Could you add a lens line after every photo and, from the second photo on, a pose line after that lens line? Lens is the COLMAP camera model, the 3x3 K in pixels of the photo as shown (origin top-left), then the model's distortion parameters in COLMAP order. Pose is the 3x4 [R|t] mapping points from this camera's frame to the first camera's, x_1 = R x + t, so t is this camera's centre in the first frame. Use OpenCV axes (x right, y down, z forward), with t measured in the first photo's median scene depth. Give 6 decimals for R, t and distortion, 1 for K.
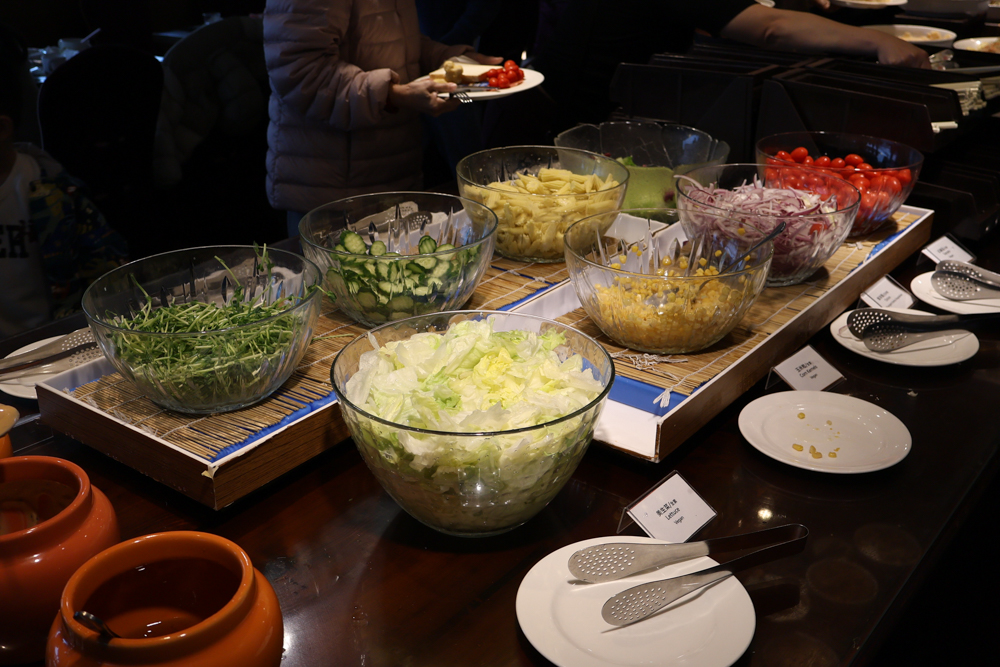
lens RADIAL K [[1115.5, 0, 500.0], [0, 1115.5, 333.5], [0, 0, 1]] dist [-0.005398, 0.013307]
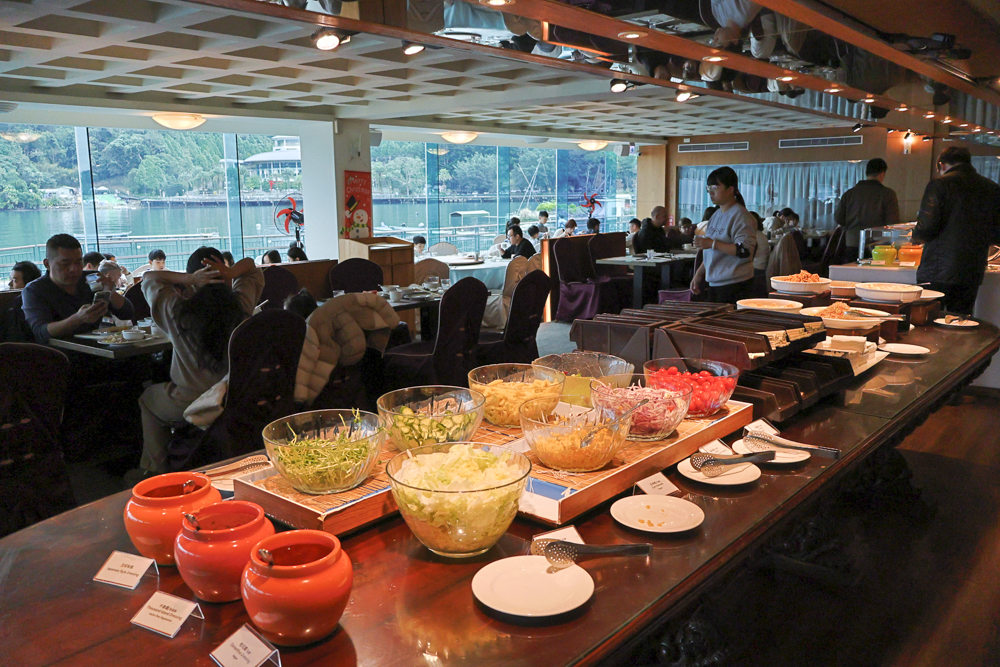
lens RADIAL K [[838.4, 0, 500.0], [0, 838.4, 333.5], [0, 0, 1]] dist [-0.001215, 0.000242]
pose [[0.998485, 0.006290, -0.054660, 0.101907], [-0.018551, 0.973759, -0.226825, 0.110089], [0.051799, 0.227495, 0.972401, -0.380906]]
